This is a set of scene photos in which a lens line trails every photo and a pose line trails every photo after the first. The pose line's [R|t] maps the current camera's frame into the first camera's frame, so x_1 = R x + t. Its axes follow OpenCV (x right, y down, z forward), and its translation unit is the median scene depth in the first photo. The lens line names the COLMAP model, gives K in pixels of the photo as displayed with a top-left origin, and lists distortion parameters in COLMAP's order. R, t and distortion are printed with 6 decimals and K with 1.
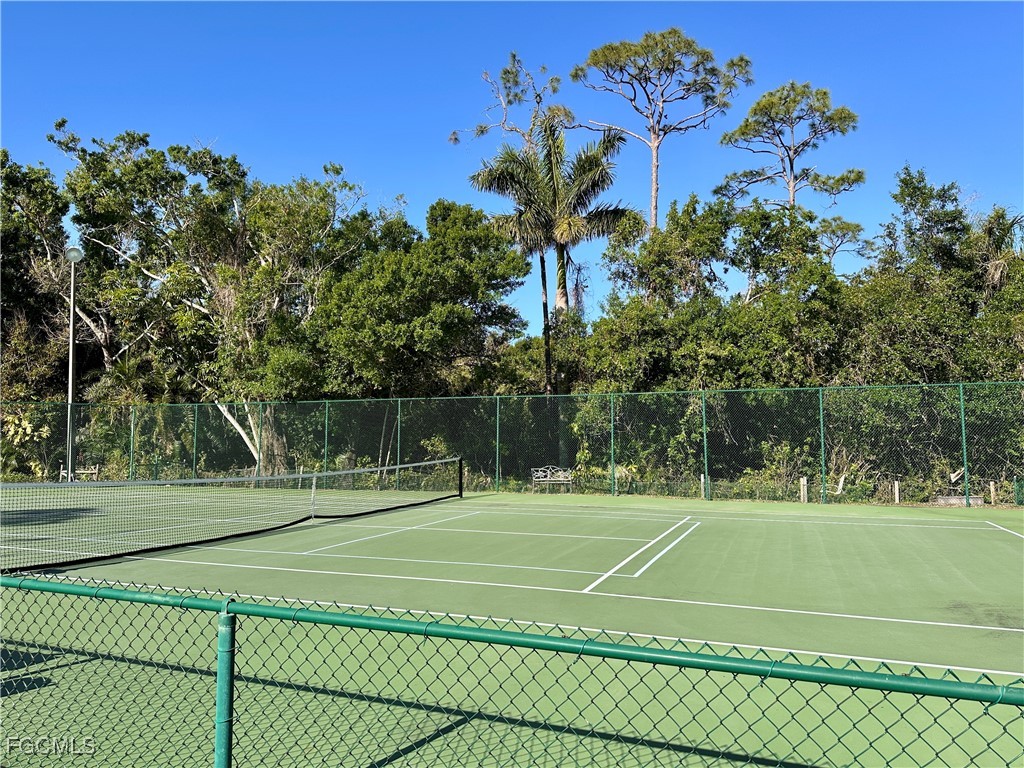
lens RADIAL K [[715.2, 0, 515.4], [0, 715.2, 385.0], [0, 0, 1]] dist [0.071610, -0.098293]
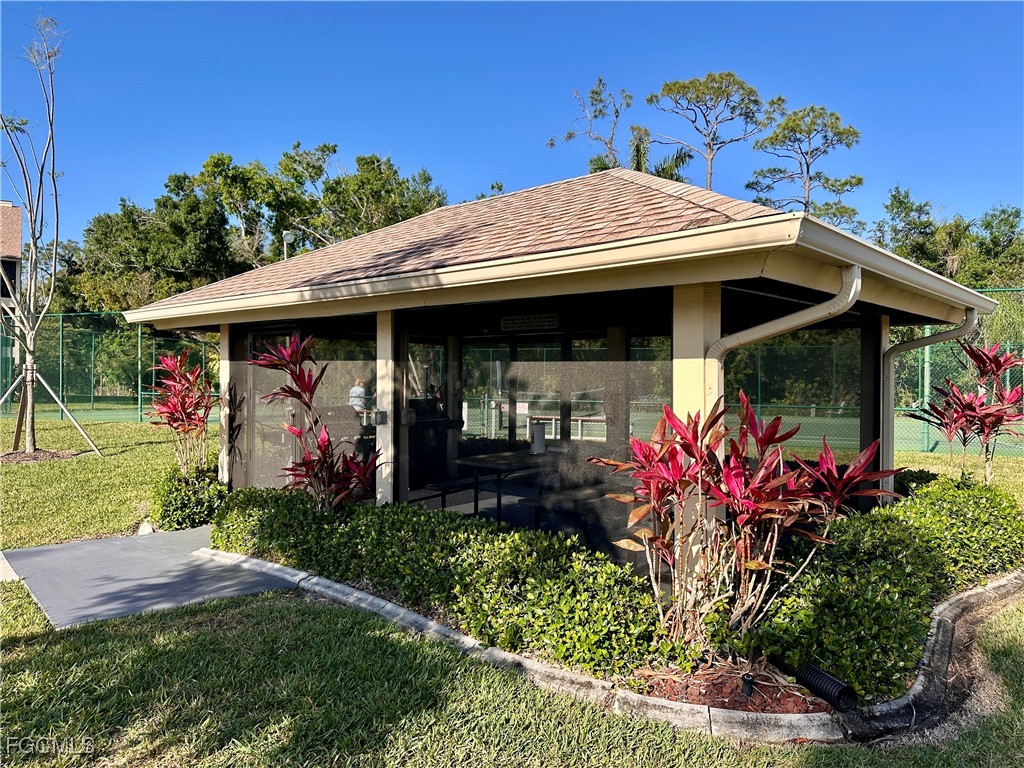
lens RADIAL K [[715.2, 0, 508.3], [0, 715.2, 382.2], [0, 0, 1]] dist [0.071610, -0.098293]
pose [[0.999630, 0.011501, 0.024651, -0.205767], [-0.013603, 0.996125, 0.086894, -0.029033], [-0.023556, -0.087197, 0.995913, -0.354276]]
